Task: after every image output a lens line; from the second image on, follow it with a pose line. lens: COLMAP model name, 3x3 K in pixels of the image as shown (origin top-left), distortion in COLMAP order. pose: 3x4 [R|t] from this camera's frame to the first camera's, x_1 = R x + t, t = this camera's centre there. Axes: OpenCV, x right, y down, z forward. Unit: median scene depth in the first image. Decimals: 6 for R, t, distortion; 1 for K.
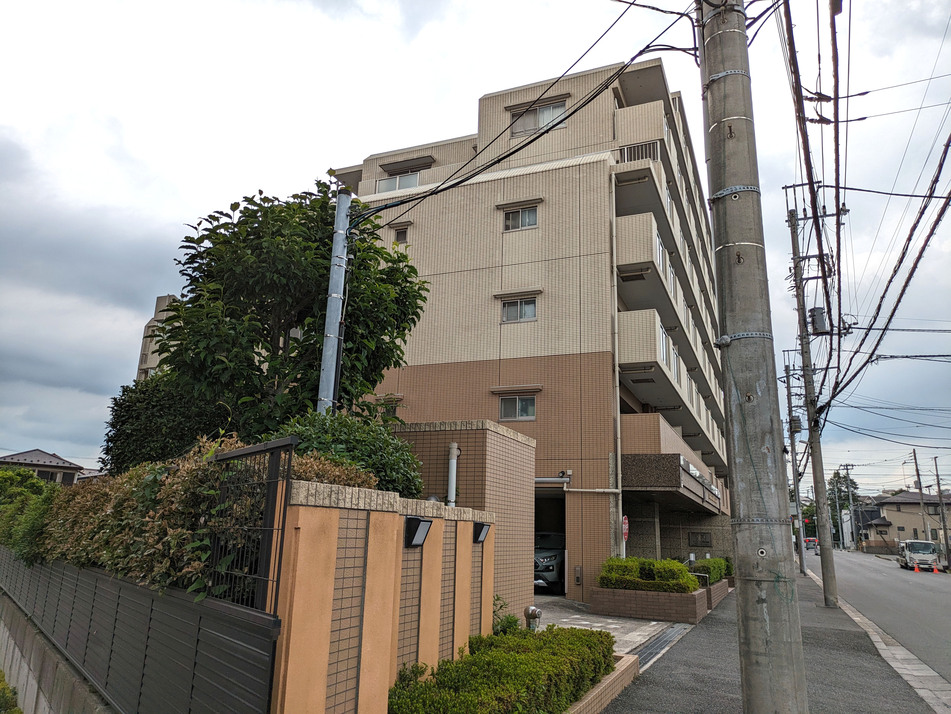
lens RADIAL K [[702.5, 0, 477.0], [0, 702.5, 350.9], [0, 0, 1]] dist [0.051764, -0.043516]
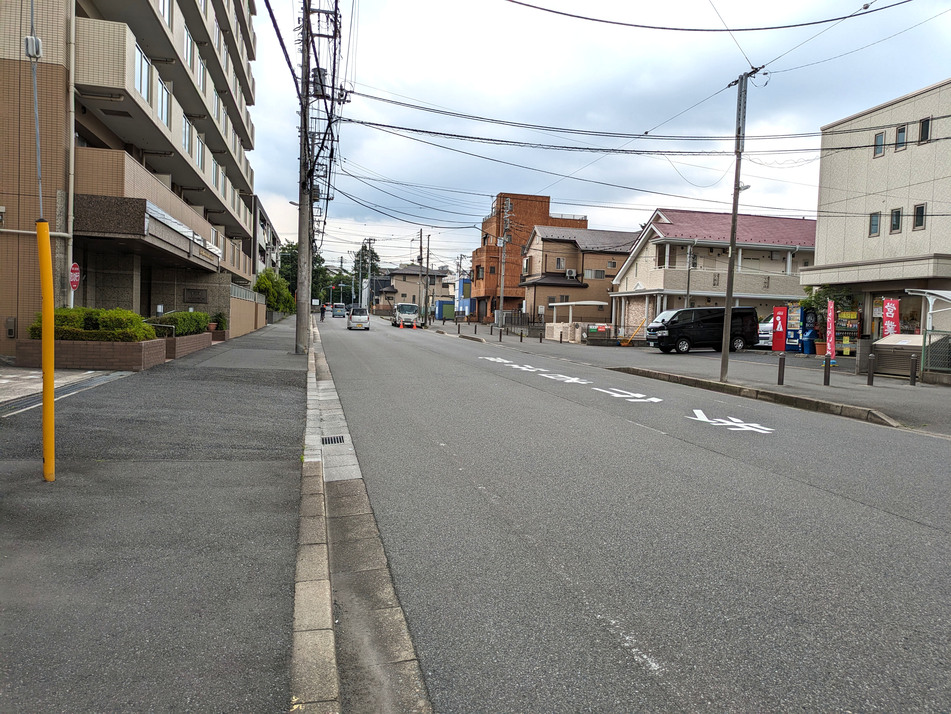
lens RADIAL K [[702.5, 0, 484.2], [0, 702.5, 347.2], [0, 0, 1]] dist [0.051764, -0.043516]
pose [[0.810503, -0.021980, 0.585321, 0.089214], [-0.163663, 0.950995, 0.262339, 0.013872], [-0.562404, -0.308422, 0.767188, -0.005636]]
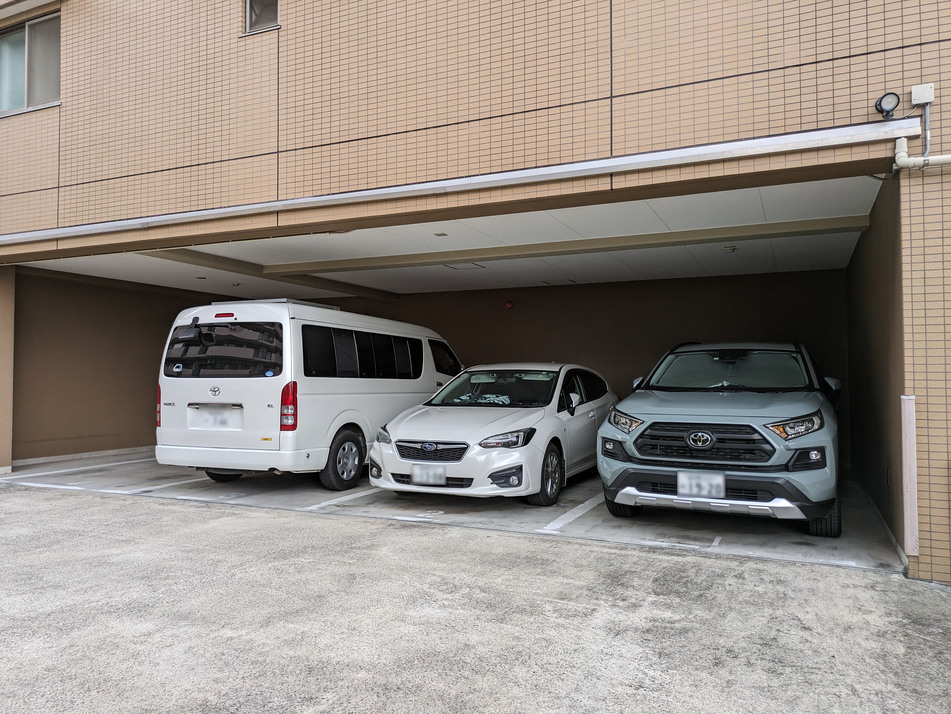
lens RADIAL K [[702.5, 0, 473.8], [0, 702.5, 347.8], [0, 0, 1]] dist [0.051764, -0.043516]
pose [[0.998976, -0.032696, -0.031285, -0.019437], [0.038773, 0.974904, 0.219225, 0.181979], [0.023332, -0.220213, 0.975173, 0.671698]]
